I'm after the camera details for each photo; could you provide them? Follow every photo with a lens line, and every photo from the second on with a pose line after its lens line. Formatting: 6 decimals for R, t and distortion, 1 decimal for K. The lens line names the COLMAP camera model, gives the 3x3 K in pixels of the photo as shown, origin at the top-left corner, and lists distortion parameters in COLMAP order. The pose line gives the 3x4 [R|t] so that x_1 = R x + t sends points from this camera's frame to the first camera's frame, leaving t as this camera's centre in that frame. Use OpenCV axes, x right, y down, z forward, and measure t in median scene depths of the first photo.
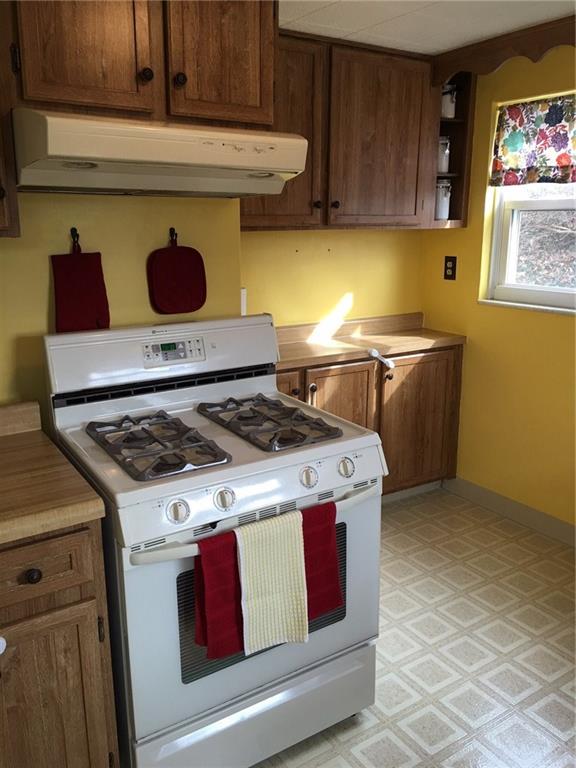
lens RADIAL K [[647.7, 0, 290.3], [0, 647.7, 375.8], [0, 0, 1]] dist [0.054556, -0.060118]
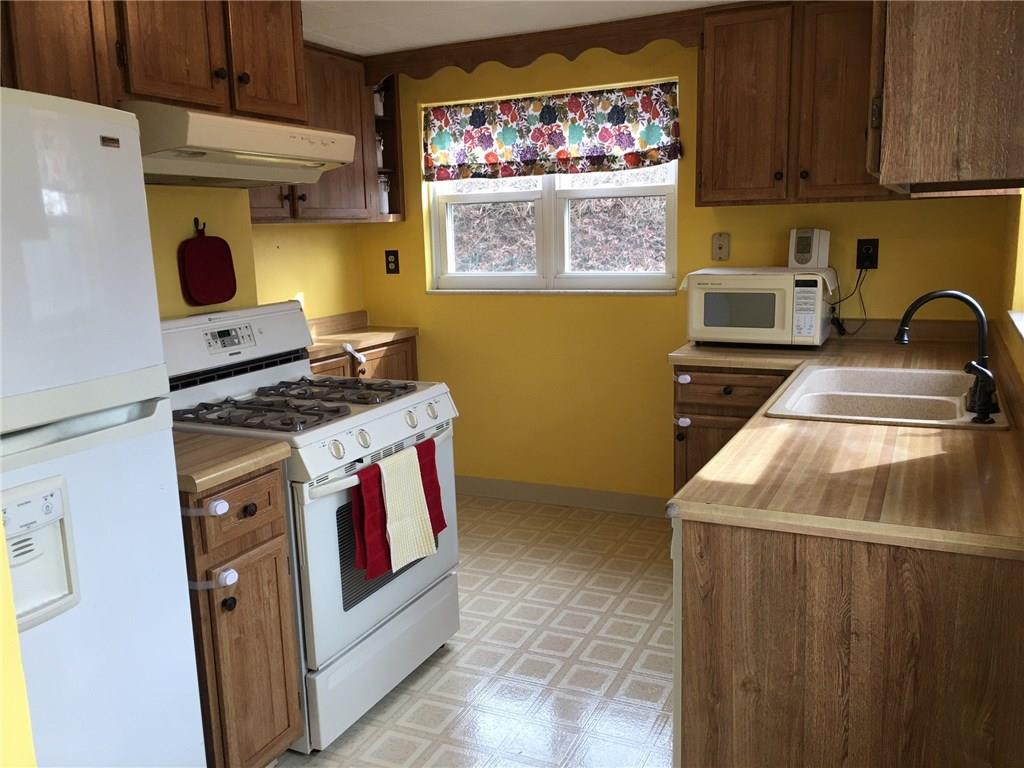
lens RADIAL K [[863.6, 0, 507.0], [0, 863.6, 385.7], [0, 0, 1]] dist [0.054556, -0.060118]
pose [[0.854744, -0.119360, 0.505140, -0.437485], [0.150193, 0.988443, -0.020579, 0.111601], [-0.496845, 0.093458, 0.862792, -0.318137]]
